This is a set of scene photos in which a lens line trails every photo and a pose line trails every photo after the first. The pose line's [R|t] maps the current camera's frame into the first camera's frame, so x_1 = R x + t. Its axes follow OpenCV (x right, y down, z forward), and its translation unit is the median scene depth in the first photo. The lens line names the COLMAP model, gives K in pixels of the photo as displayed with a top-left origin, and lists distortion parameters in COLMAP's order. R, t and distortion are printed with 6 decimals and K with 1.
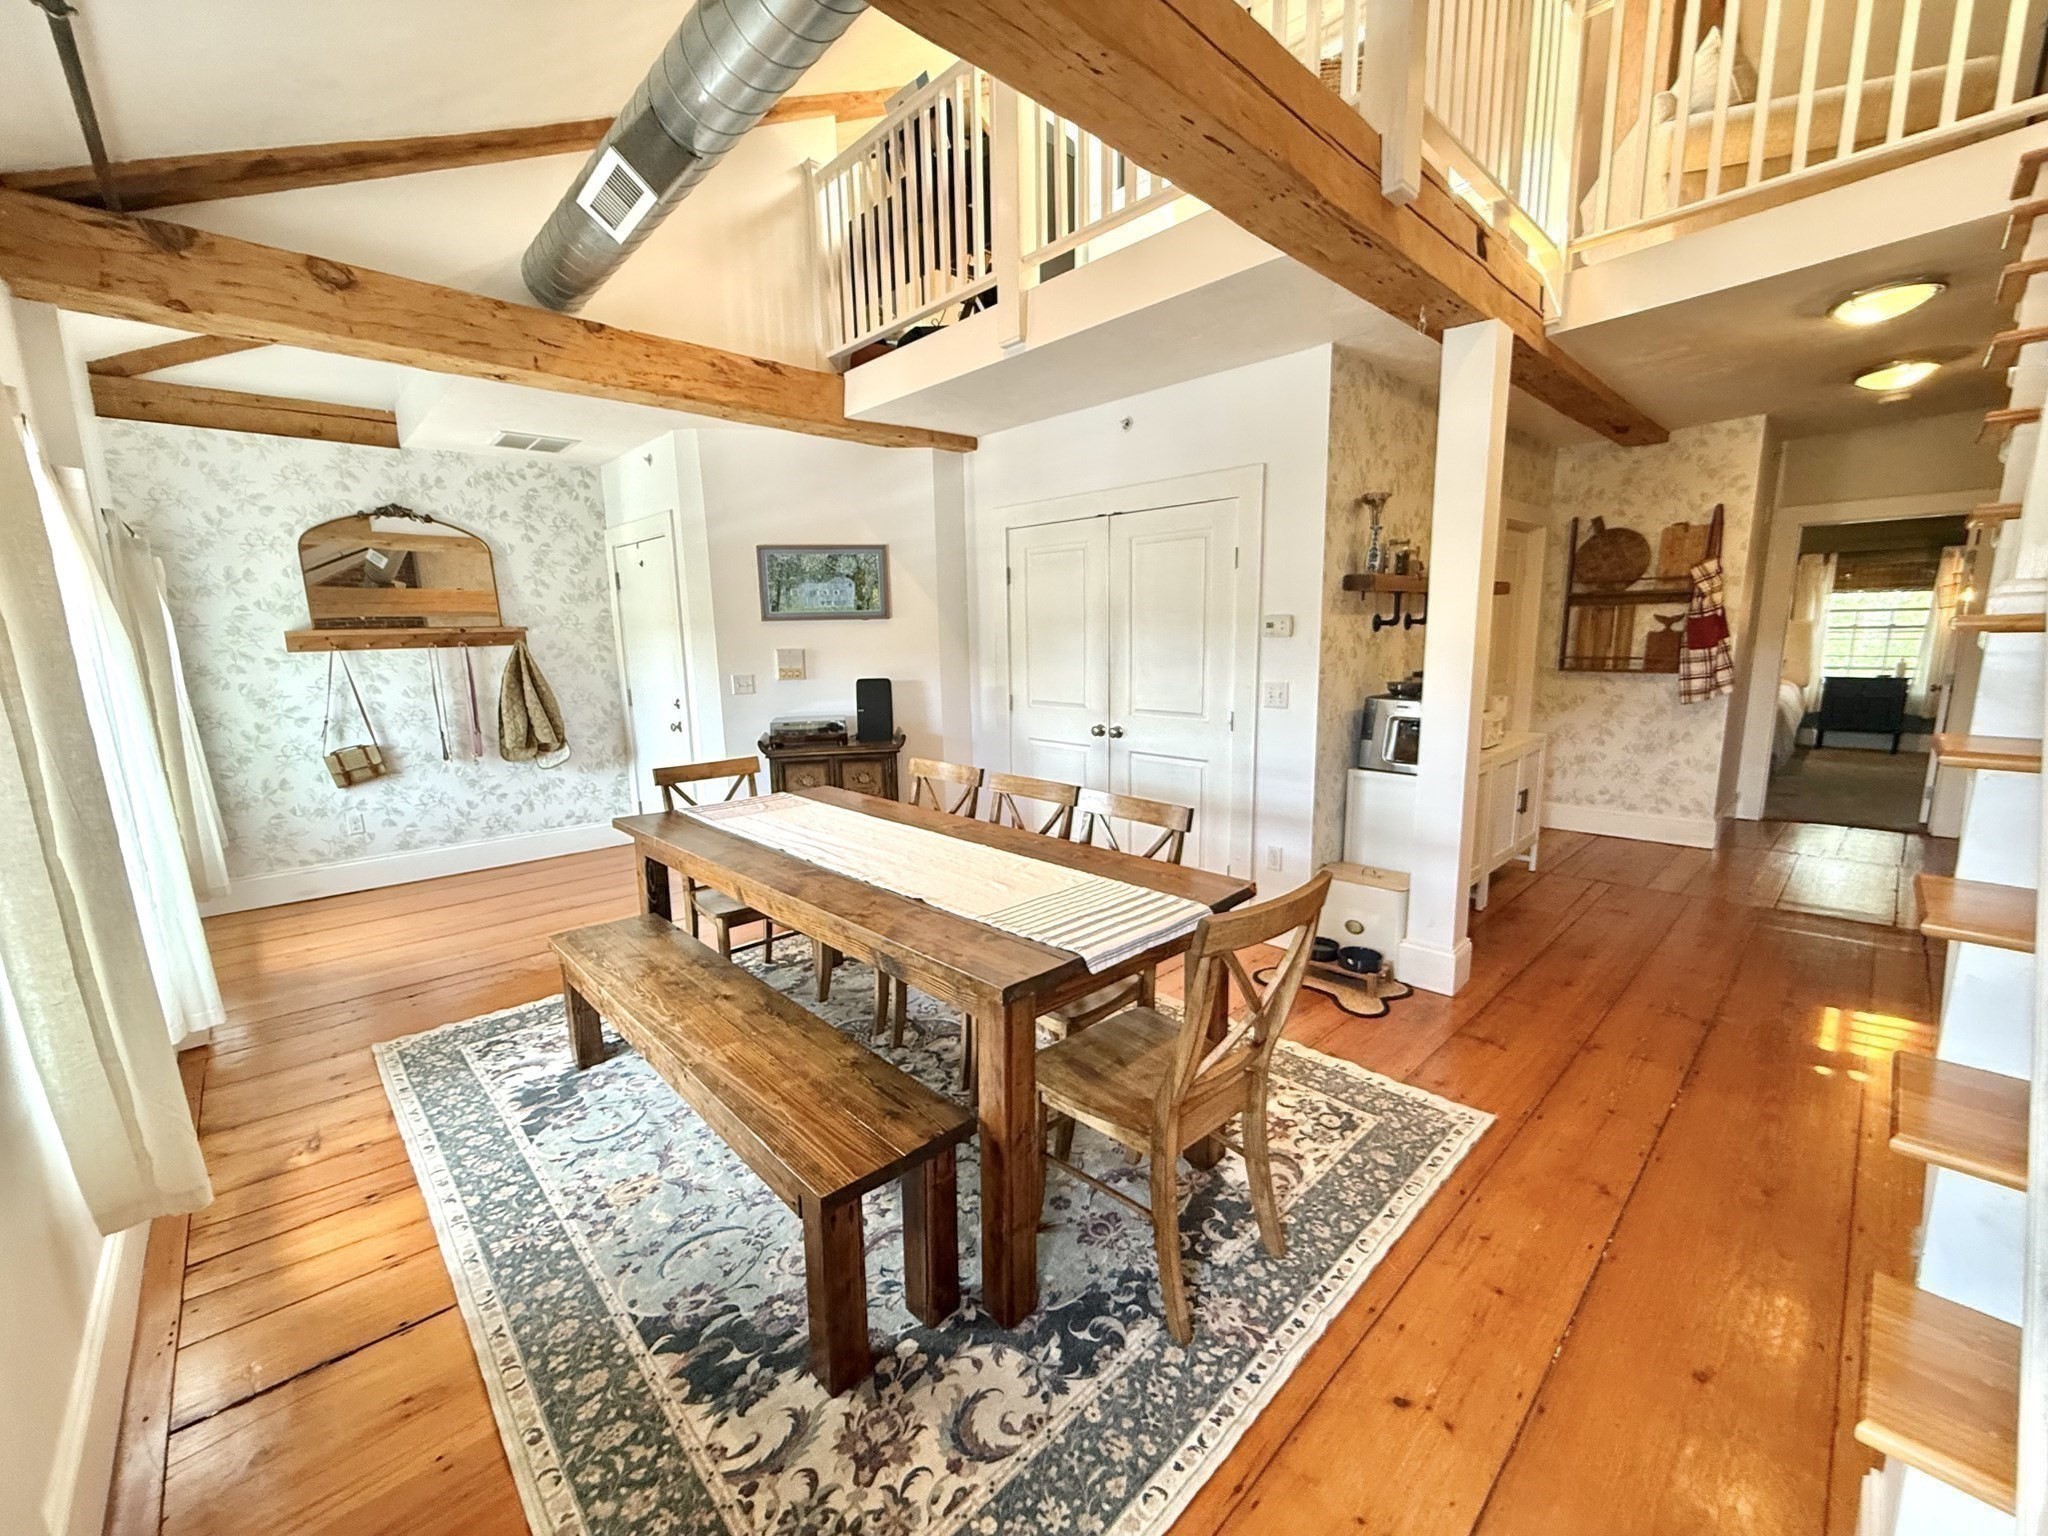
lens RADIAL K [[816.4, 0, 1017.8], [0, 816.4, 768.5], [0, 0, 1]] dist [-0.000597, -0.000312]
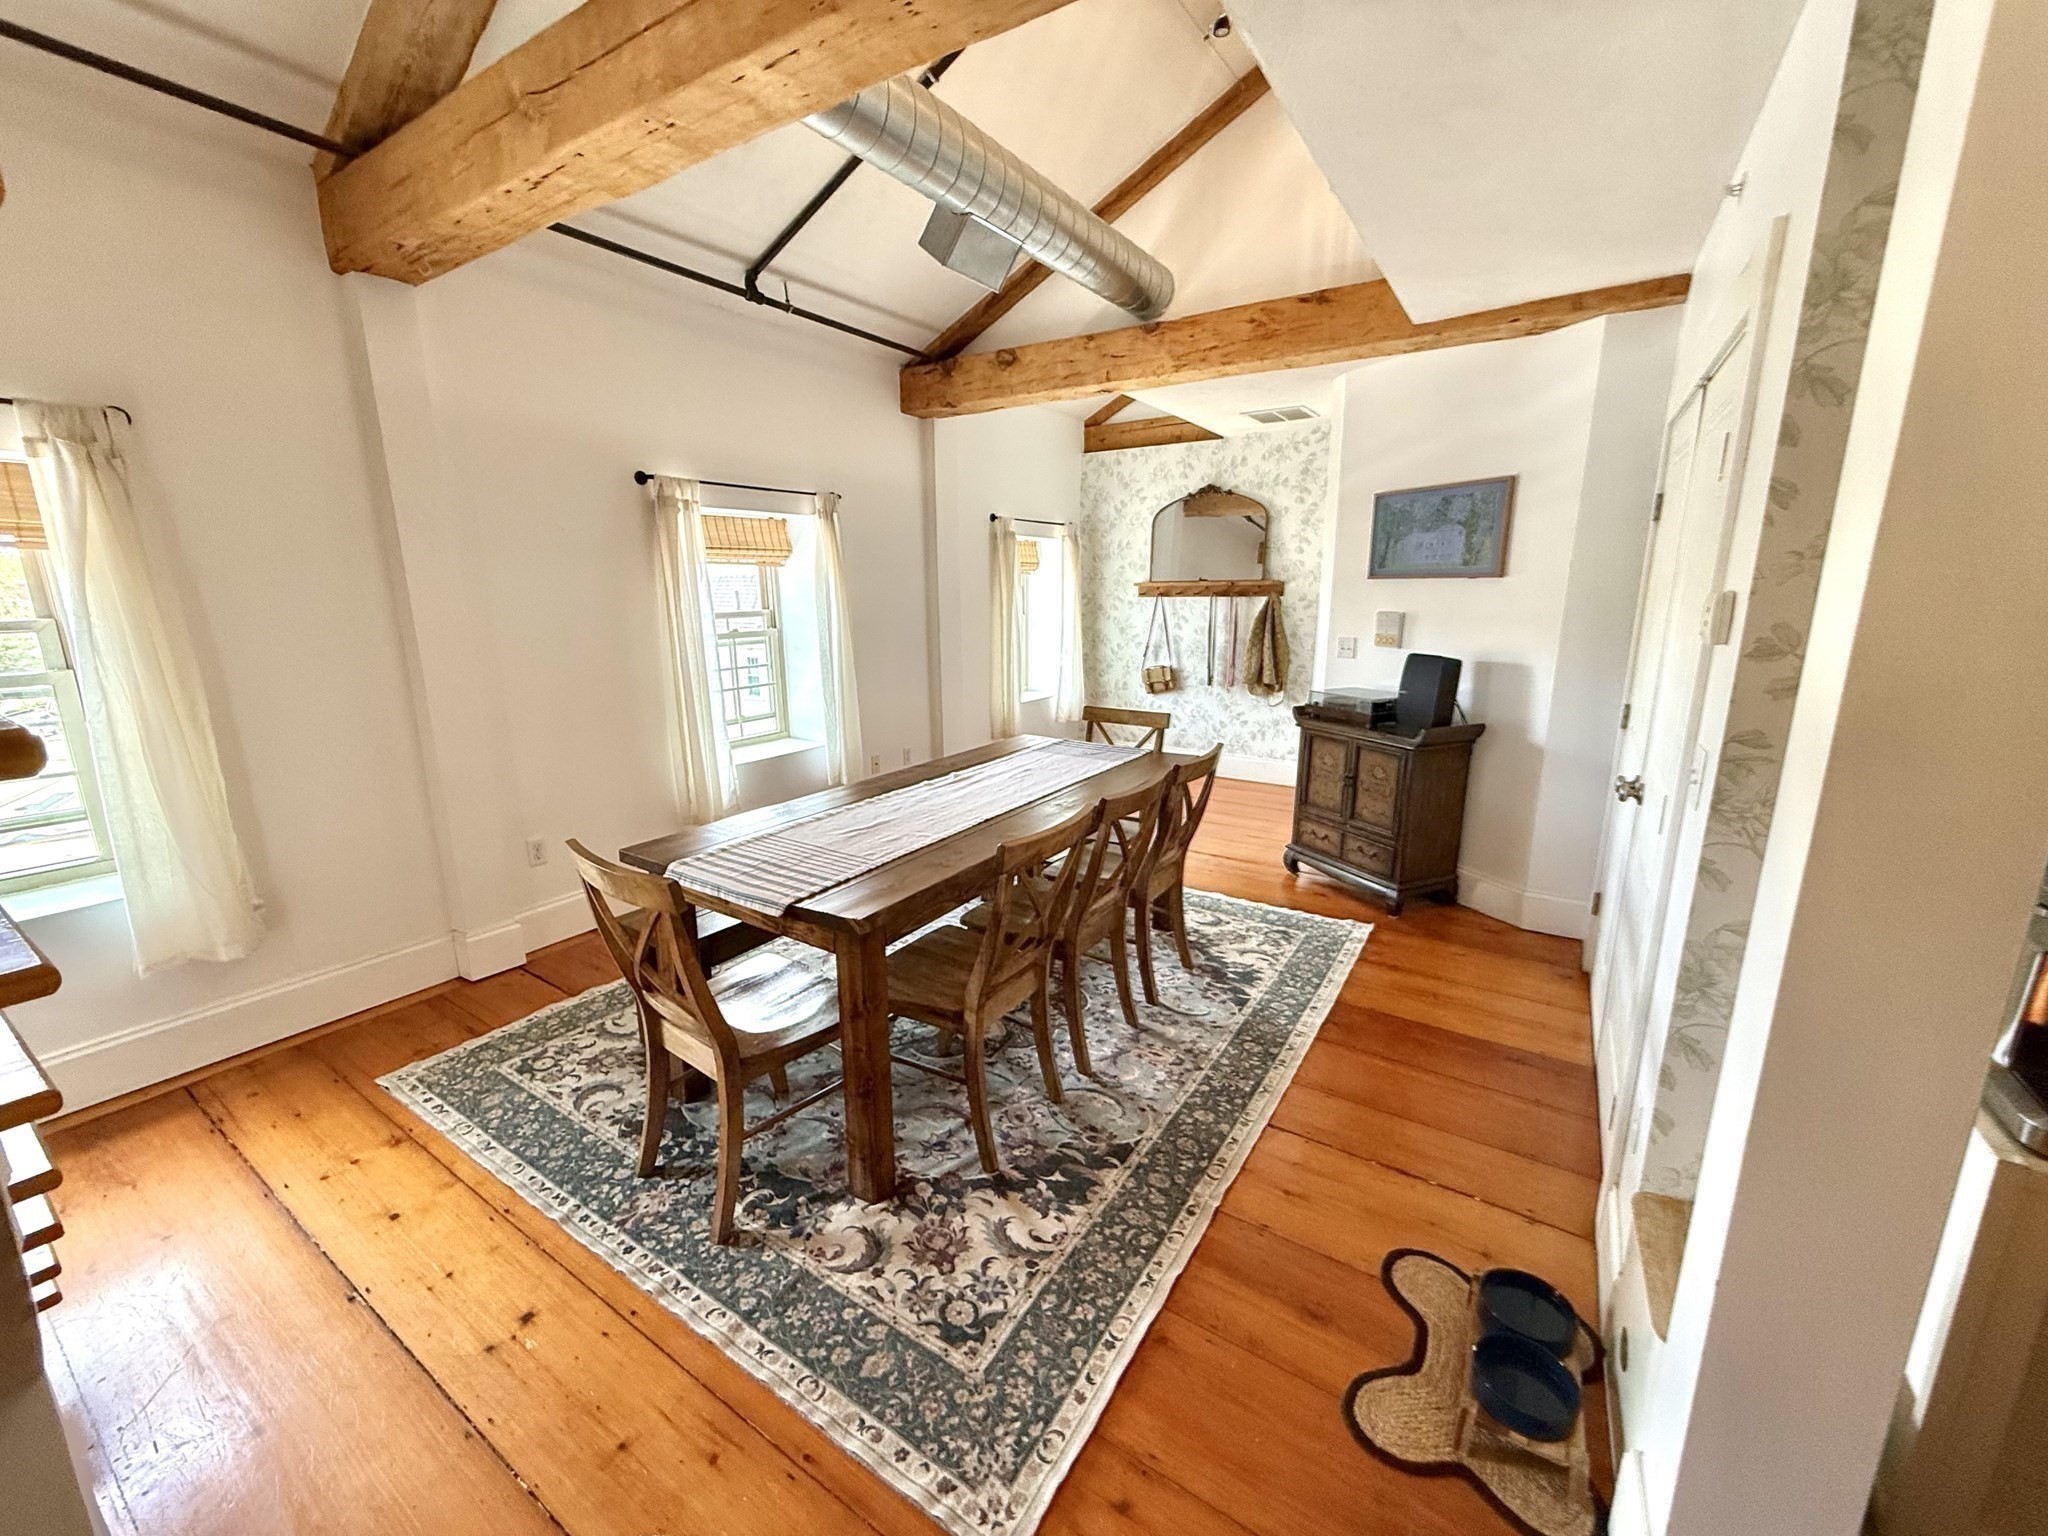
lens RADIAL K [[816.4, 0, 1017.8], [0, 816.4, 768.5], [0, 0, 1]] dist [-0.000597, -0.000312]
pose [[0.231975, 0.231299, -0.944822, 0.518164], [-0.161464, 0.966999, 0.197085, -0.097883], [0.959227, 0.106836, 0.261666, 0.435604]]
